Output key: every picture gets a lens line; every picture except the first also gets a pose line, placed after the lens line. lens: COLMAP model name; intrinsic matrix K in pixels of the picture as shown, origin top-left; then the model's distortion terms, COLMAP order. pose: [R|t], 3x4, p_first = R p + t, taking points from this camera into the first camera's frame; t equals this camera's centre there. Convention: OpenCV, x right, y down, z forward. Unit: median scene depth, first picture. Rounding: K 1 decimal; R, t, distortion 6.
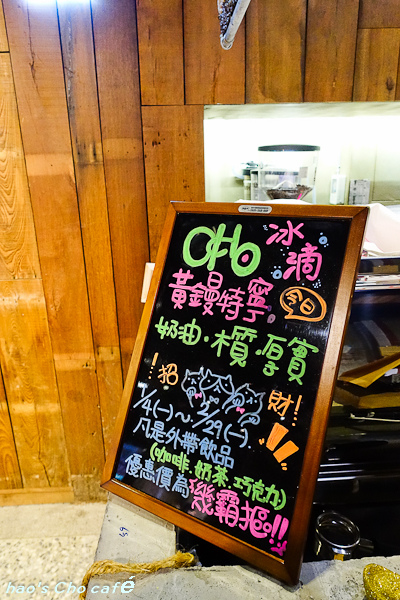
lens RADIAL K [[417.3, 0, 200.6], [0, 417.3, 300.0], [0, 0, 1]] dist [-0.000787, -0.002184]
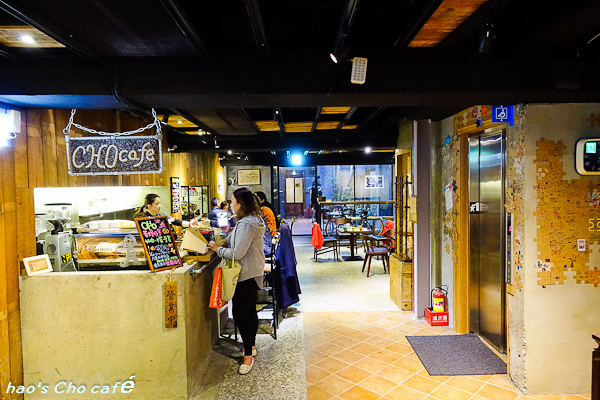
lens RADIAL K [[417.3, 0, 300.4], [0, 417.3, 200.5], [0, 0, 1]] dist [-0.000787, -0.002184]
pose [[0.042868, -0.018793, 0.998904, -2.397853], [0.318470, 0.947924, 0.004167, 0.079684], [-0.946963, 0.317942, 0.046620, -0.557737]]
